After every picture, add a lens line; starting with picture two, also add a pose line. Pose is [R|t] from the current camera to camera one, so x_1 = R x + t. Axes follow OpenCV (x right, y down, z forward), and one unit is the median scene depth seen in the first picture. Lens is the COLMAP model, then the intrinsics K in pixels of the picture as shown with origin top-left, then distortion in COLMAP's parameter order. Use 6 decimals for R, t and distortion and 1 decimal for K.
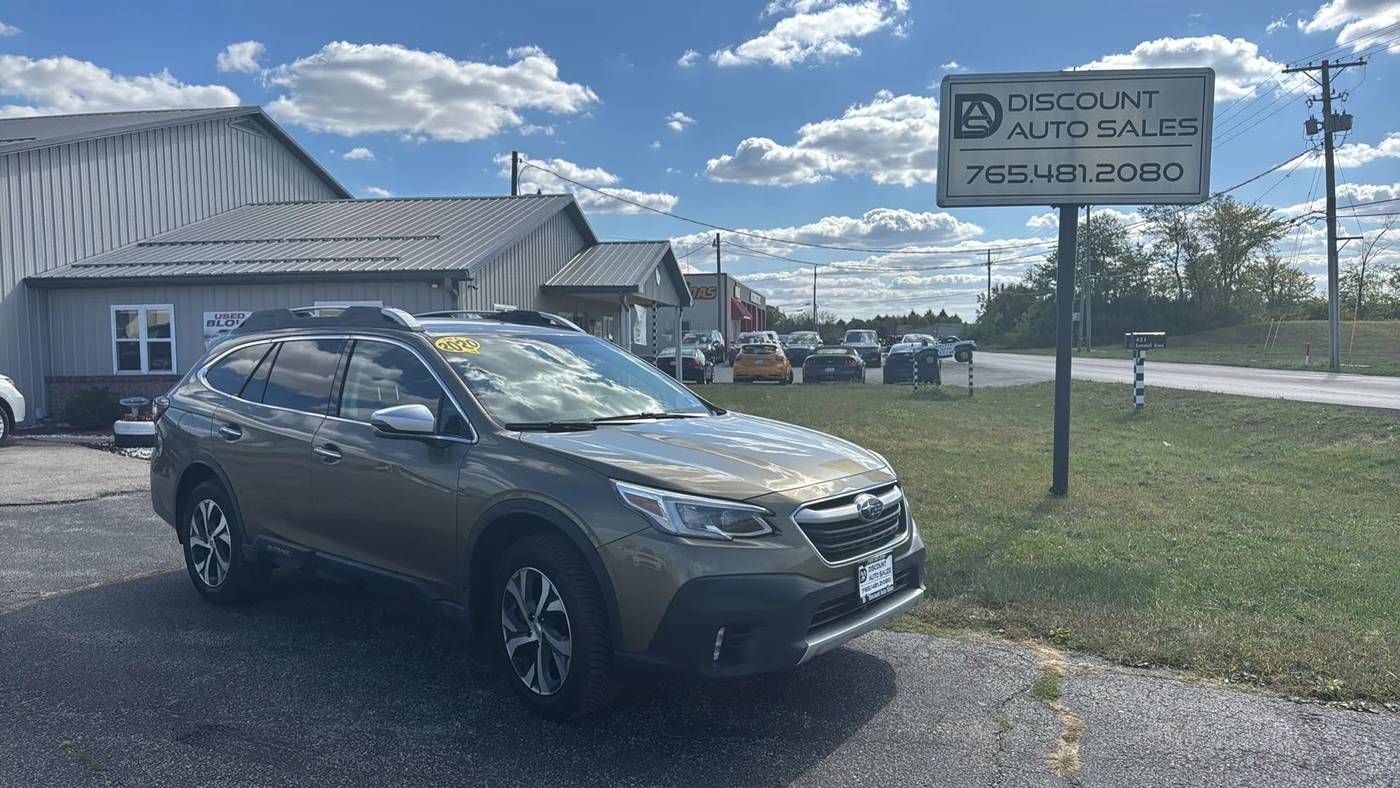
lens RADIAL K [[926.7, 0, 692.7], [0, 926.7, 391.0], [0, 0, 1]] dist [-0.003502, -0.000079]
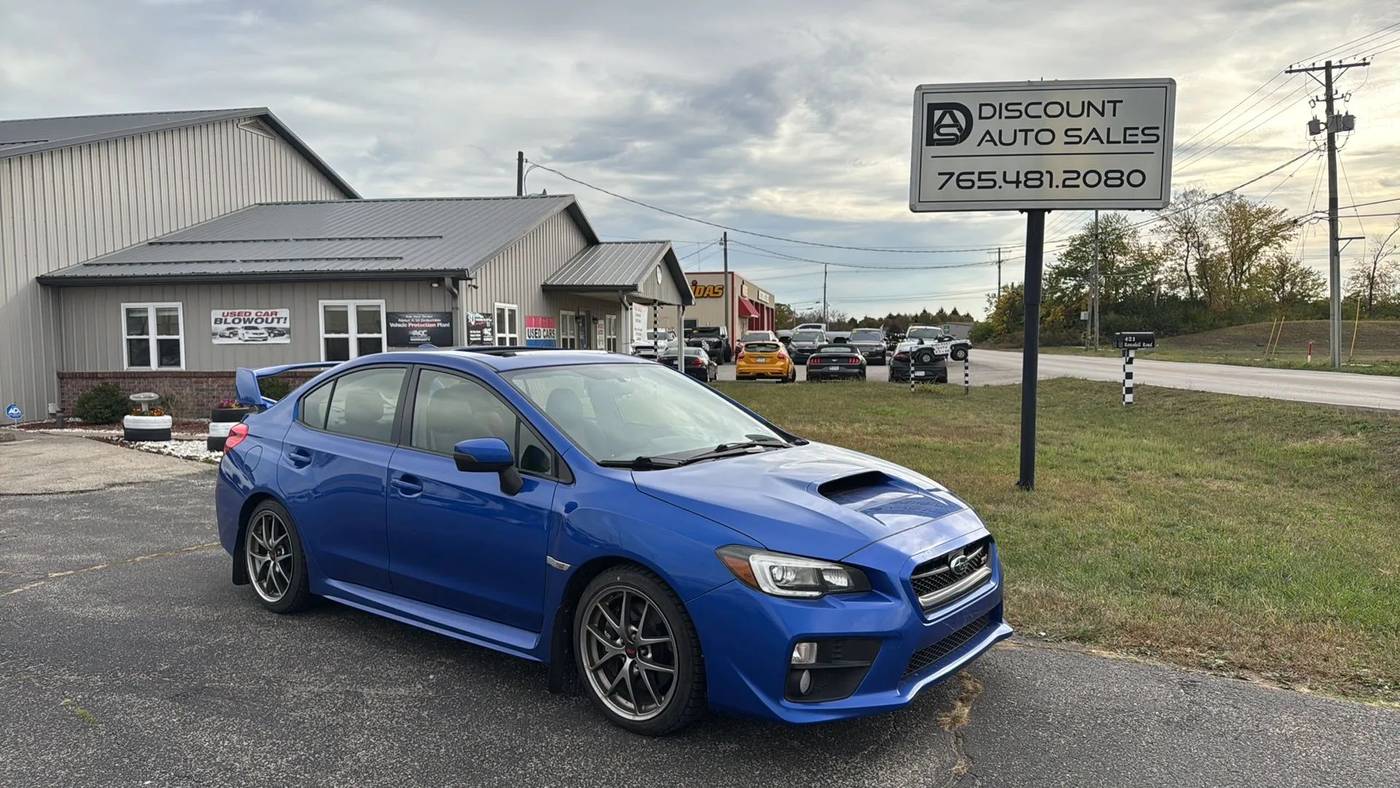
lens RADIAL K [[924.8, 0, 700.0], [0, 924.8, 394.0], [0, 0, 1]] dist [0.002559, -0.006169]
pose [[0.999980, 0.002633, -0.005743, 0.020187], [-0.002600, 0.999980, 0.005767, 0.000490], [0.005758, -0.005752, 0.999967, -0.023975]]
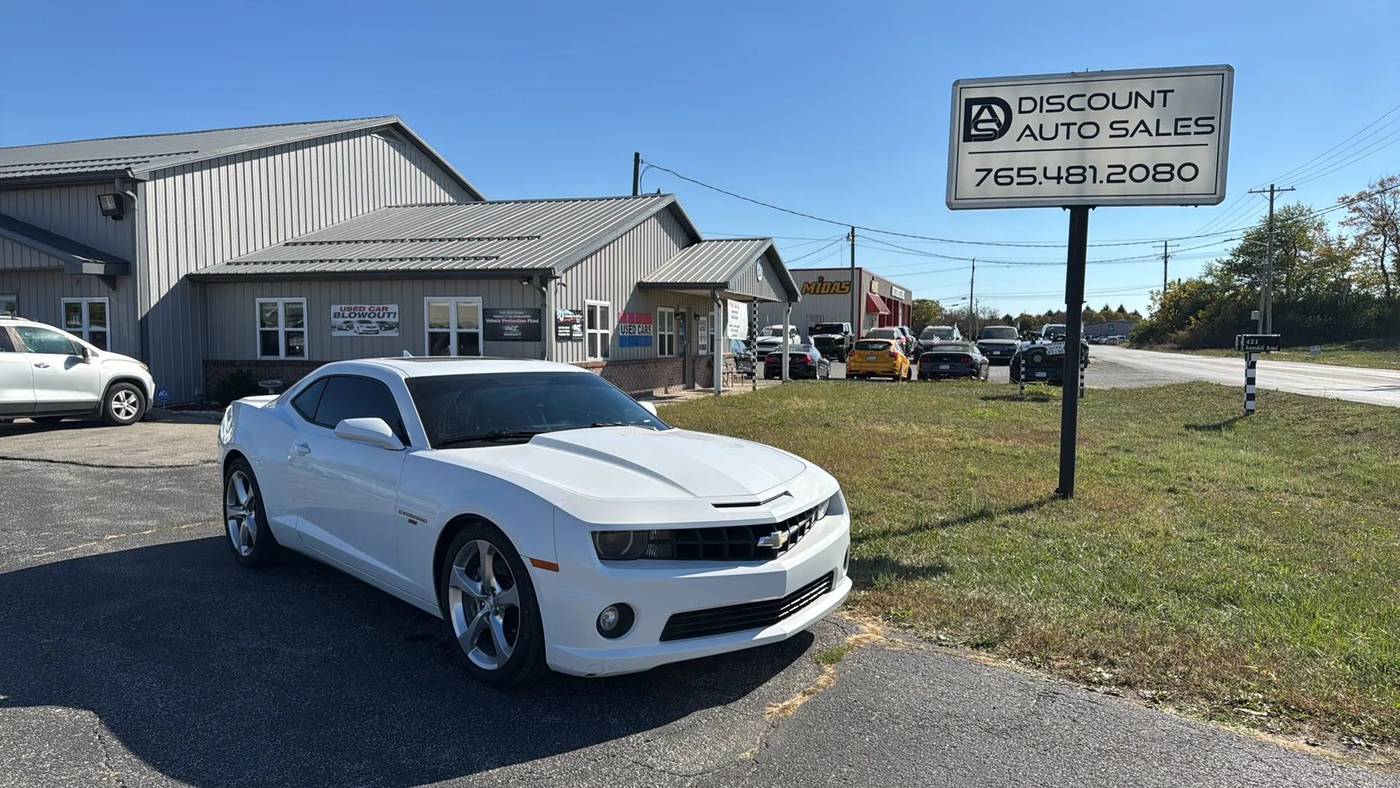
lens RADIAL K [[924.8, 0, 700.0], [0, 924.8, 394.0], [0, 0, 1]] dist [0.002559, -0.006169]
pose [[0.986195, 0.023529, -0.163905, 0.098425], [-0.021873, 0.999690, 0.011897, -0.000986], [0.164135, -0.008148, 0.986404, -0.029981]]
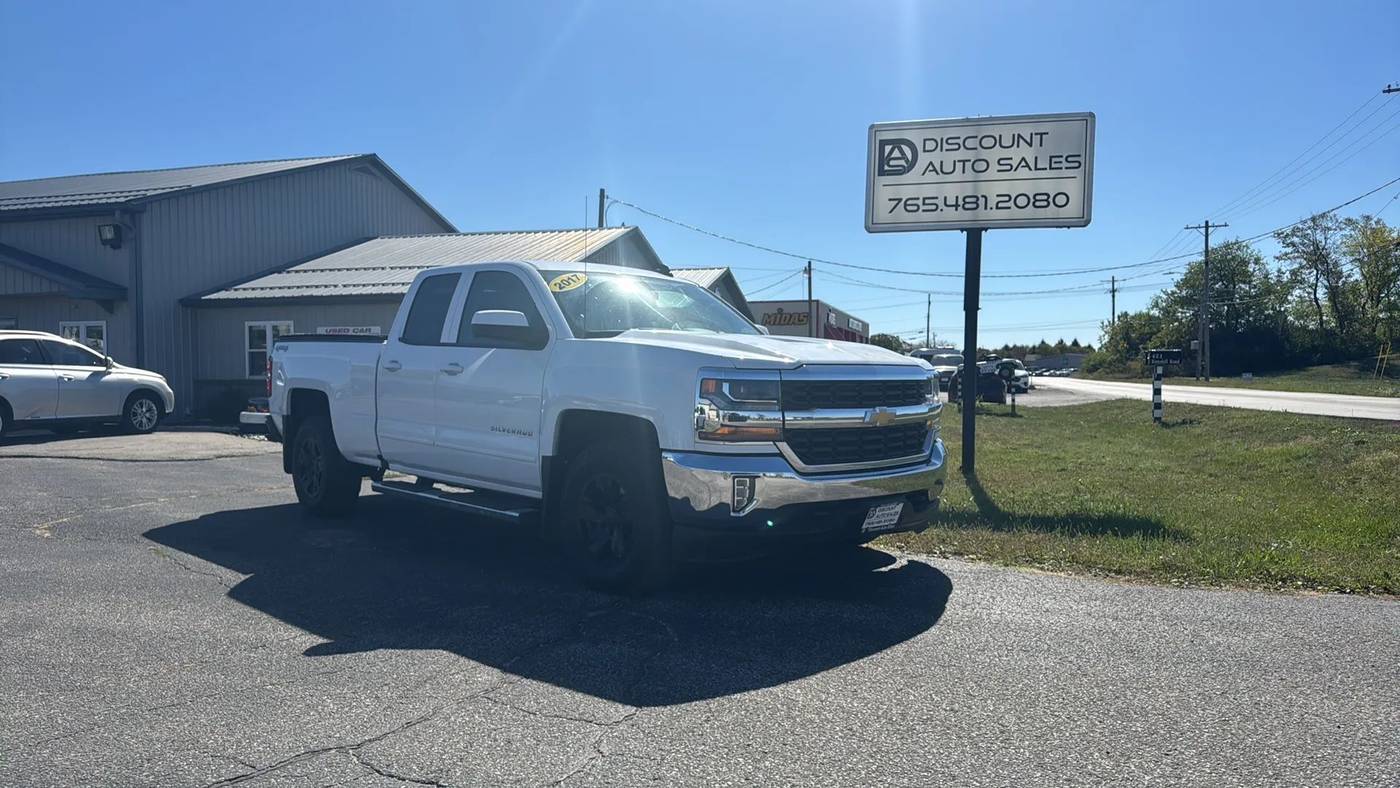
lens RADIAL K [[918.2, 0, 700.8], [0, 918.2, 396.6], [0, 0, 1]] dist [0.037015, -0.049767]
pose [[0.991899, 0.010615, -0.126581, 0.120180], [-0.013900, 0.999589, -0.025091, 0.028536], [0.126263, 0.026647, 0.991639, -0.124817]]
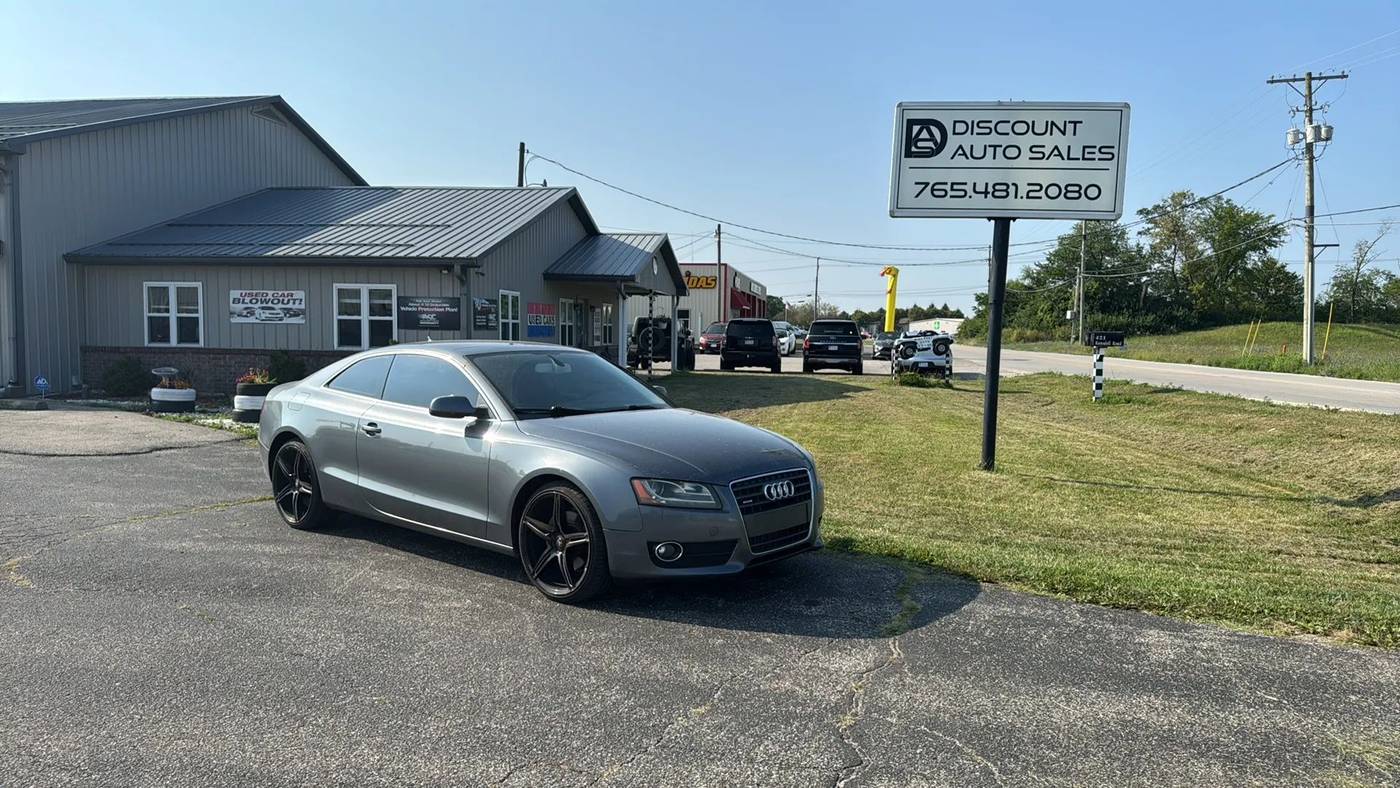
lens RADIAL K [[924.8, 0, 700.0], [0, 924.8, 394.0], [0, 0, 1]] dist [0.002559, -0.006169]
pose [[0.999672, 0.025021, 0.005387, 0.017471], [-0.025104, 0.999555, 0.016120, 0.004560], [-0.004982, -0.016250, 0.999856, -0.085081]]
